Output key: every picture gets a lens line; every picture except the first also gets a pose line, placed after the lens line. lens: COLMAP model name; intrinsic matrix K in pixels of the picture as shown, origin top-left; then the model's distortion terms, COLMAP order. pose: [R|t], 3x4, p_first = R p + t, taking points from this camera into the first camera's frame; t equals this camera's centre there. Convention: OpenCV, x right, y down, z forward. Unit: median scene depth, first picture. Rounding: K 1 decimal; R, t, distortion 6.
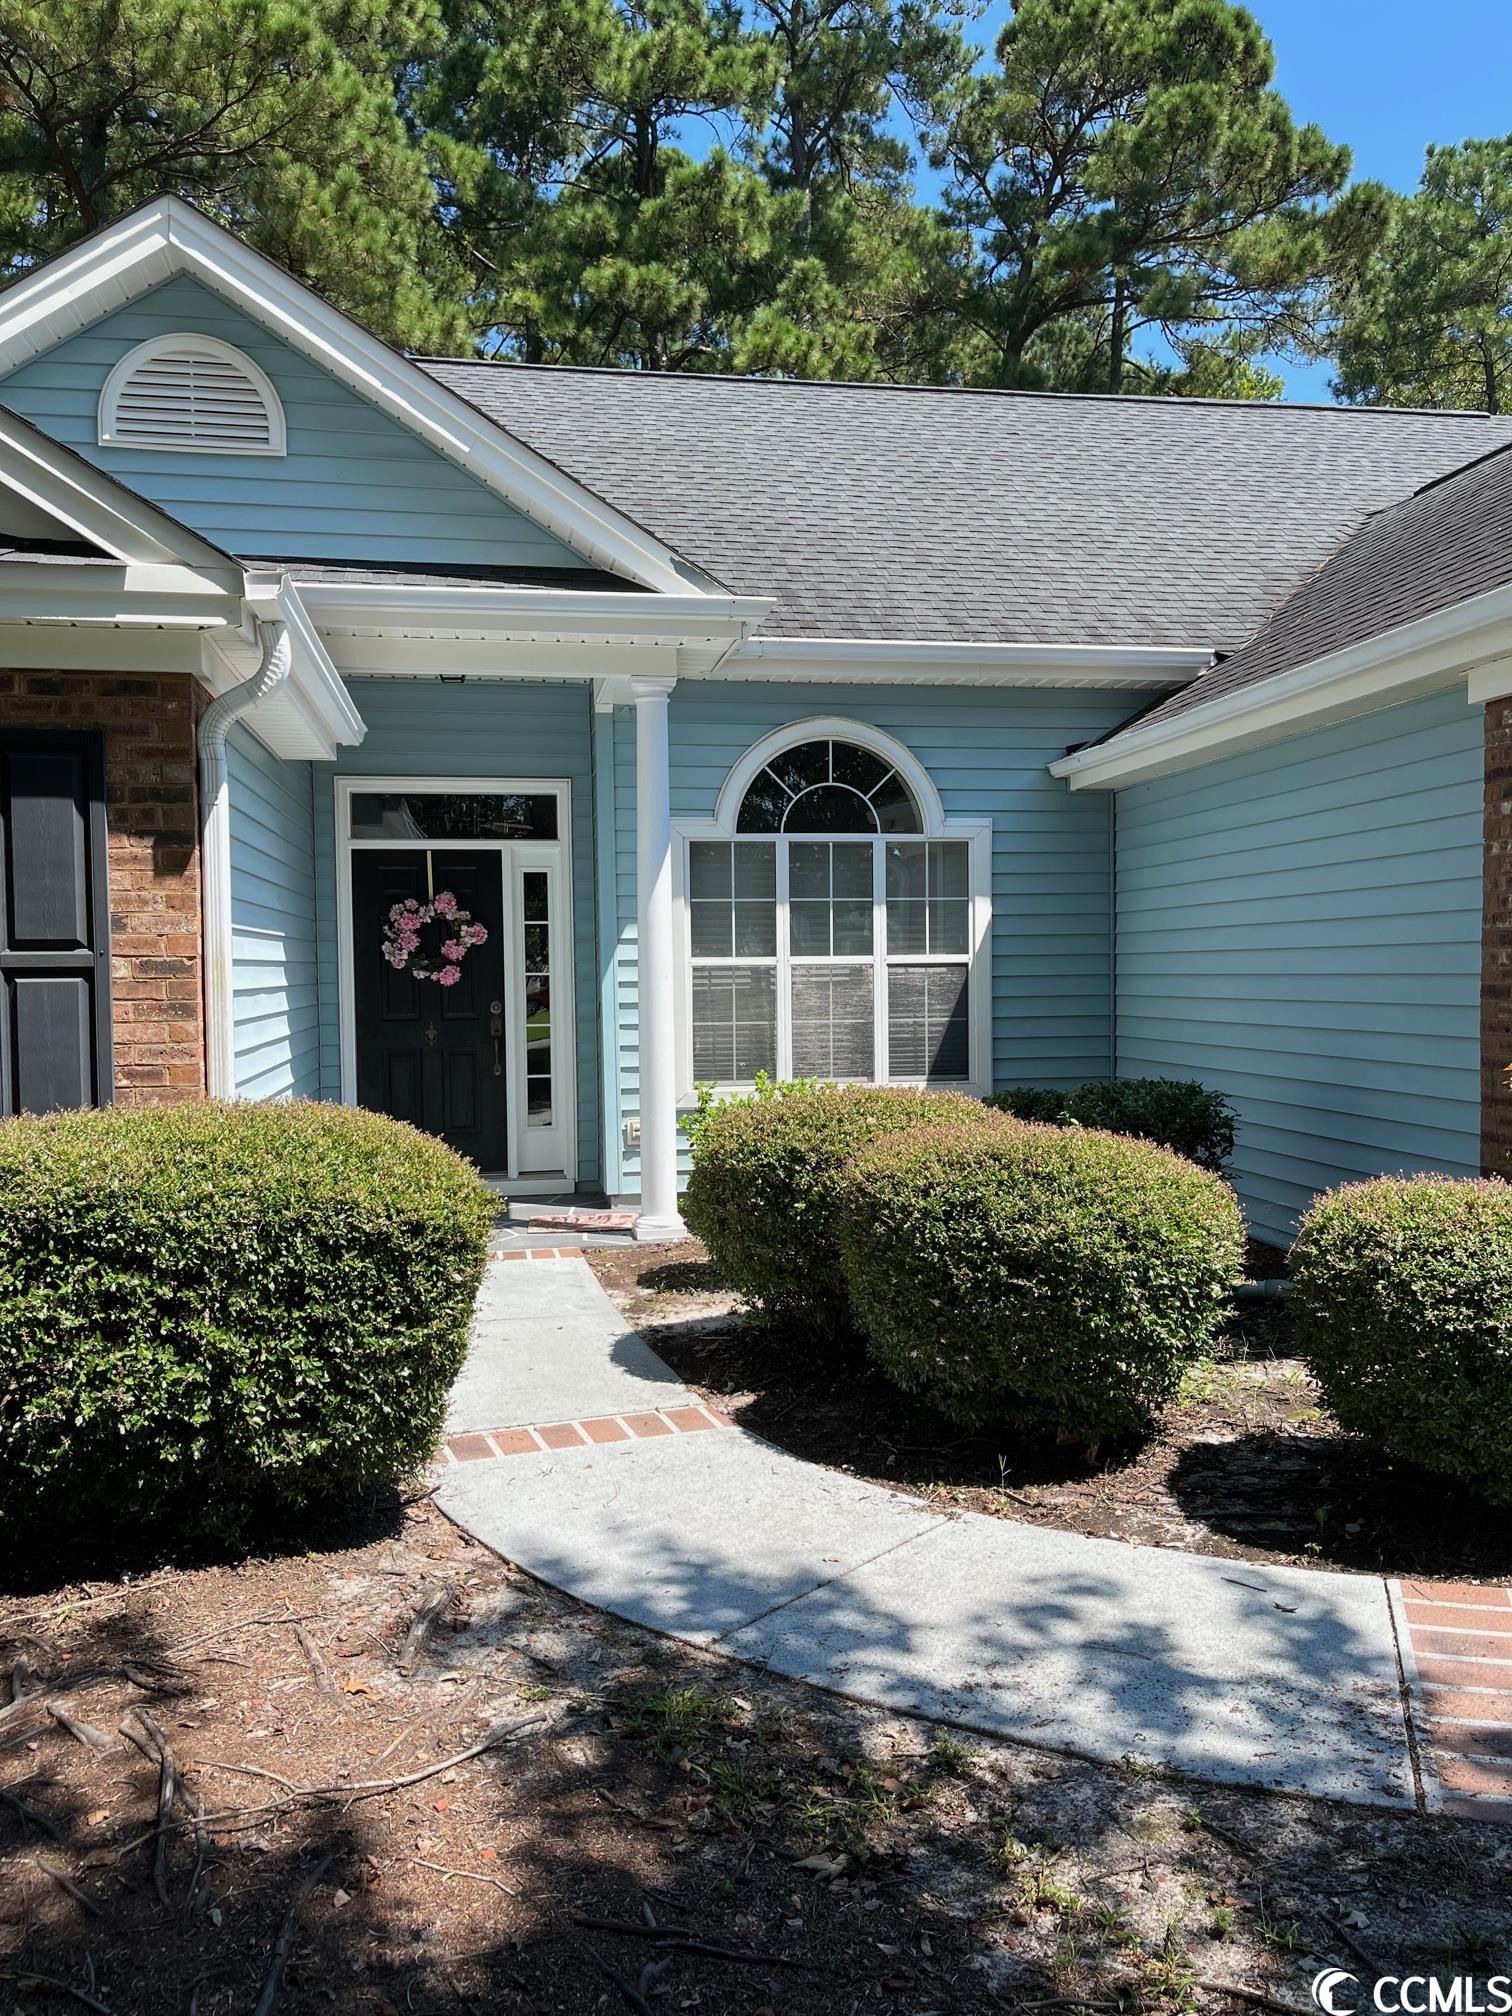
lens RADIAL K [[1566.9, 0, 772.4], [0, 1566.9, 1017.9], [0, 0, 1]] dist [0.006079, 0.005457]
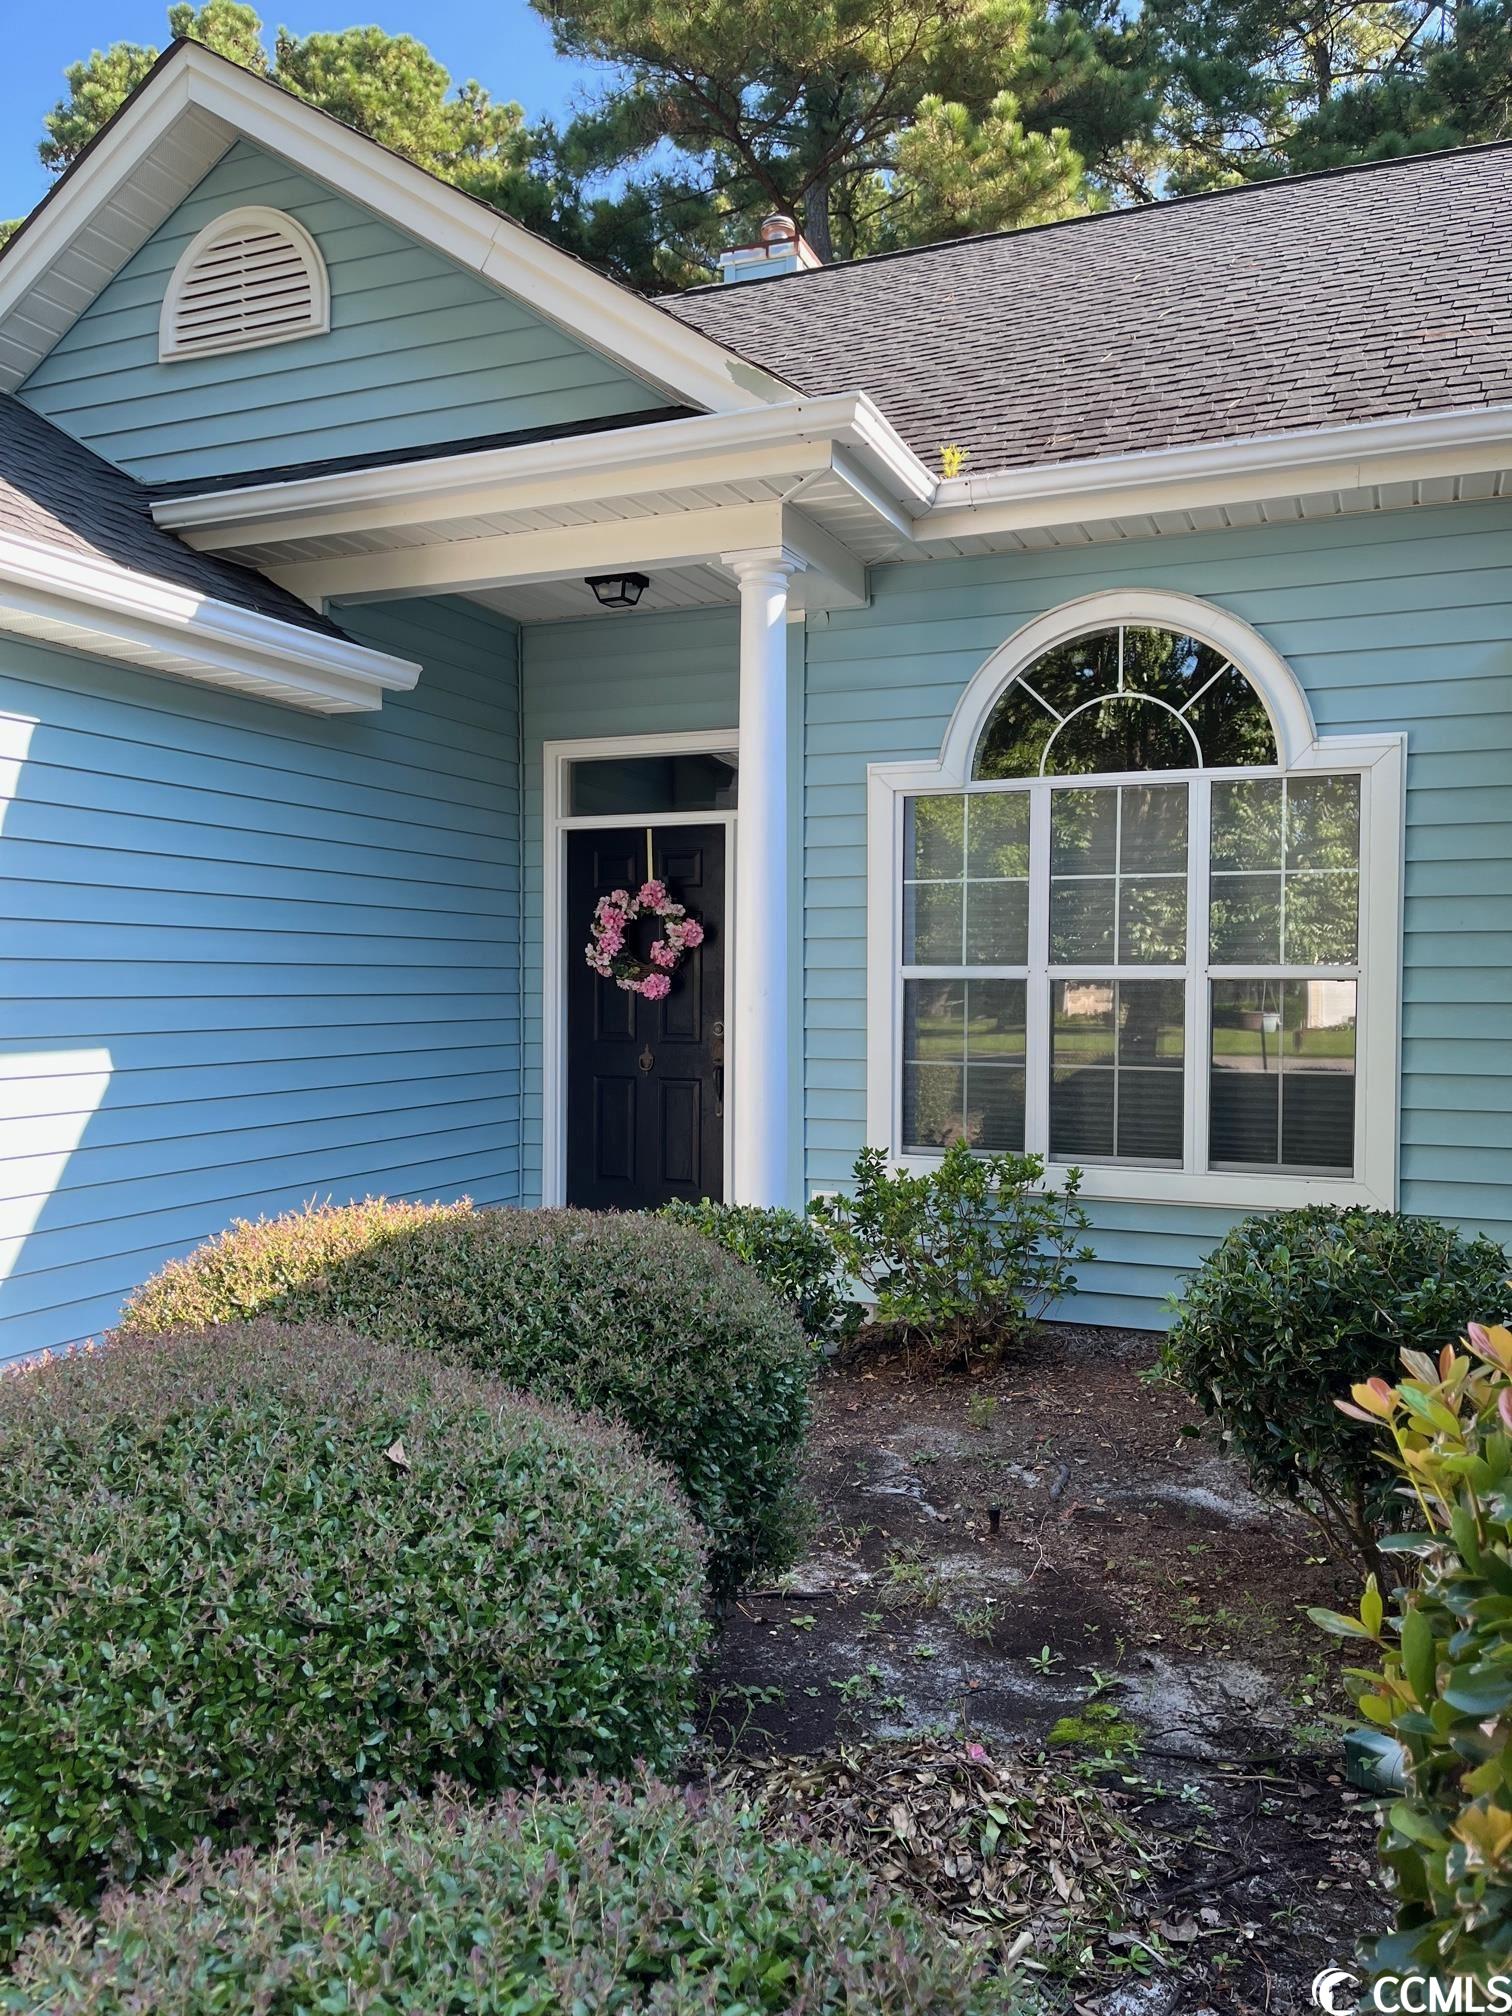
lens RADIAL K [[1535.7, 0, 756.0], [0, 1535.7, 1008.0], [0, 0, 1]] dist [0.036438, -0.008244]
pose [[0.833499, 0.021927, -0.552086, 0.263238], [-0.031529, 0.999472, -0.007905, -0.011481], [0.551621, 0.023996, 0.833750, 0.389520]]
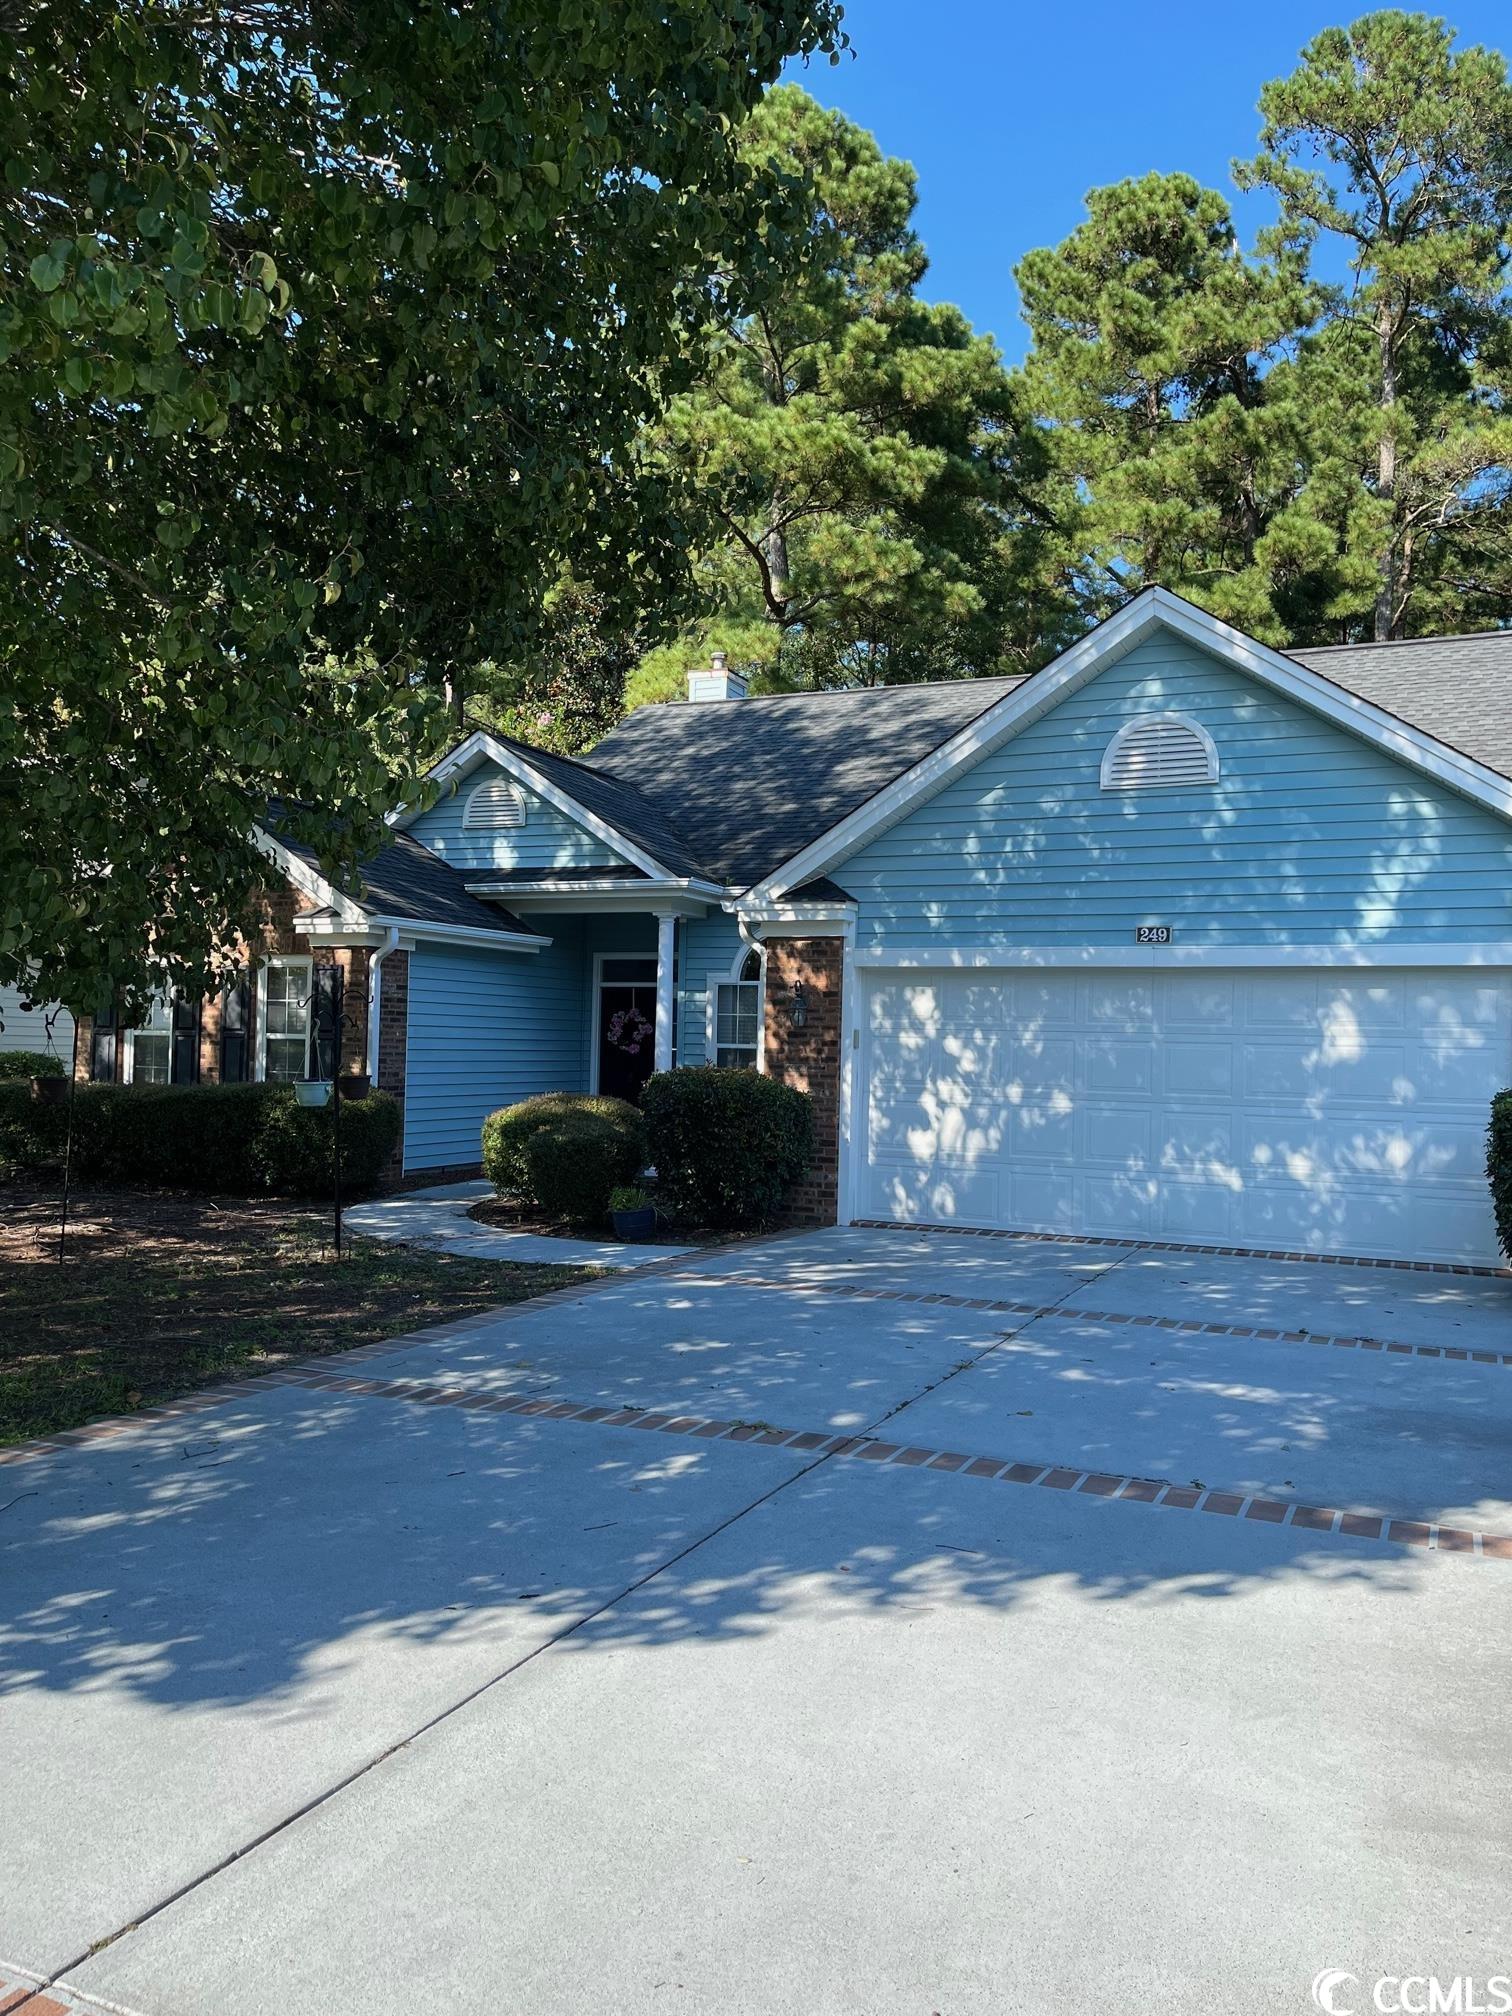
lens RADIAL K [[1517.3, 0, 756.0], [0, 1517.3, 1008.0], [0, 0, 1]] dist [0.046128, -0.057847]
pose [[0.820968, 0.012660, -0.570833, 1.068833], [-0.046554, 0.997910, -0.044823, 0.002006], [0.569073, 0.063373, 0.819842, -0.547990]]
